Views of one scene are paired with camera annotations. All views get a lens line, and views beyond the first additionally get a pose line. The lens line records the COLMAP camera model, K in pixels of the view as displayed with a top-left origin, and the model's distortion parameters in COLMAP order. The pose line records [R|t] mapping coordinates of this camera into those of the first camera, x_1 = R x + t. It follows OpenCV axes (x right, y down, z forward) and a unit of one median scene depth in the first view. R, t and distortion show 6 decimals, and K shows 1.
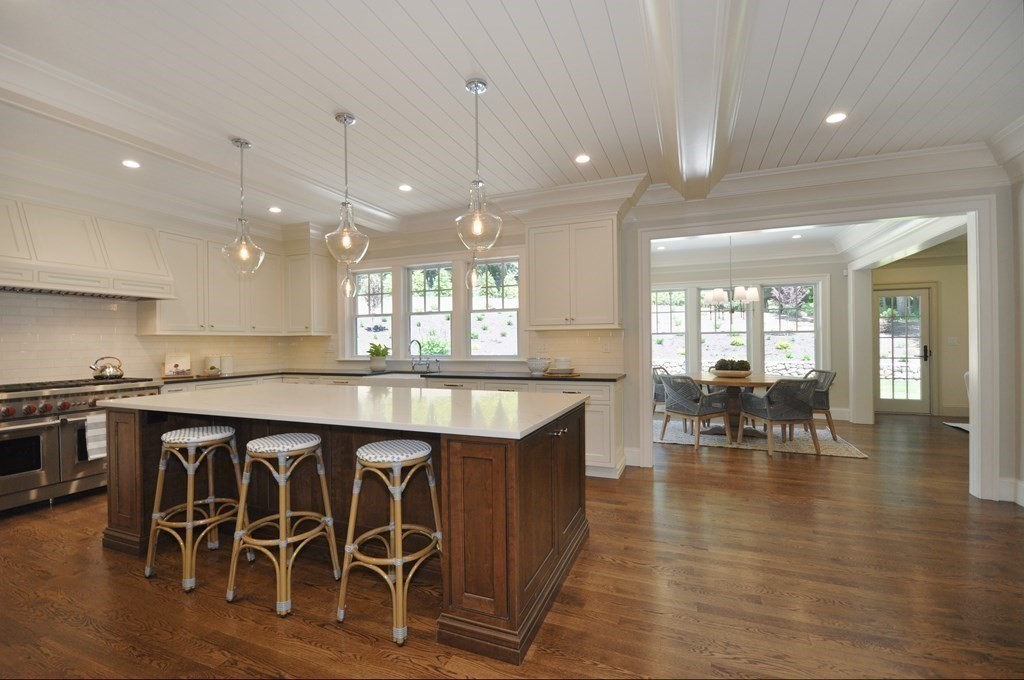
lens RADIAL K [[450.6, 0, 512.7], [0, 450.6, 338.4], [0, 0, 1]] dist [0.000580, 0.000224]
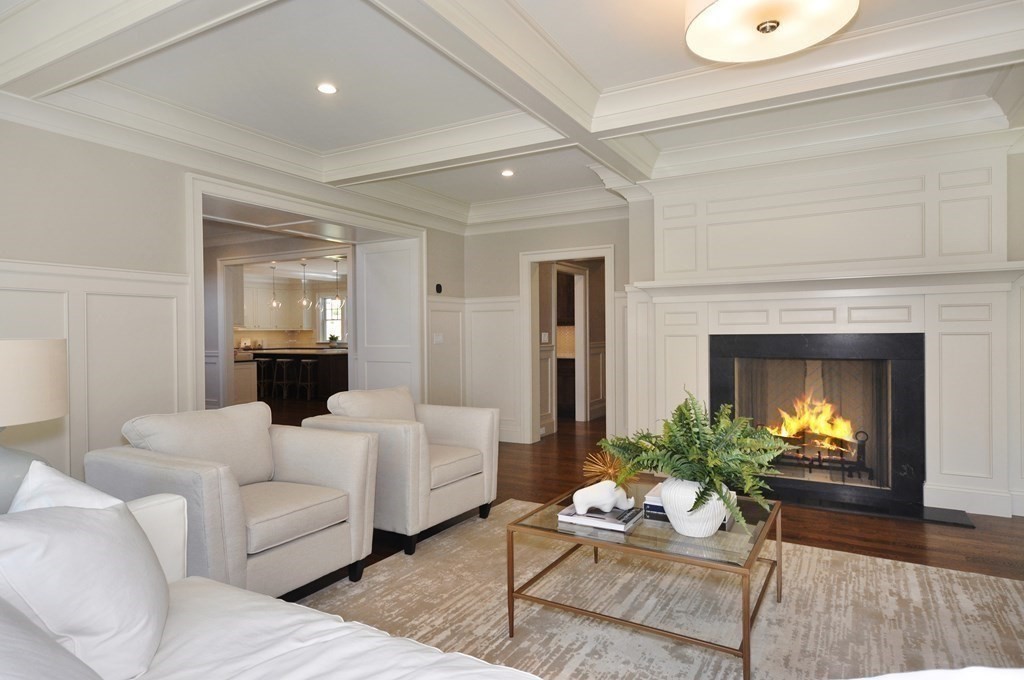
lens RADIAL K [[616.7, 0, 511.5], [0, 616.7, 336.8], [0, 0, 1]] dist [0.002989, 0.000410]
pose [[0.989449, 0.003546, -0.144839, 2.744984], [-0.000847, 0.999825, 0.018694, -0.090690], [0.144880, -0.018374, 0.989279, -4.993542]]
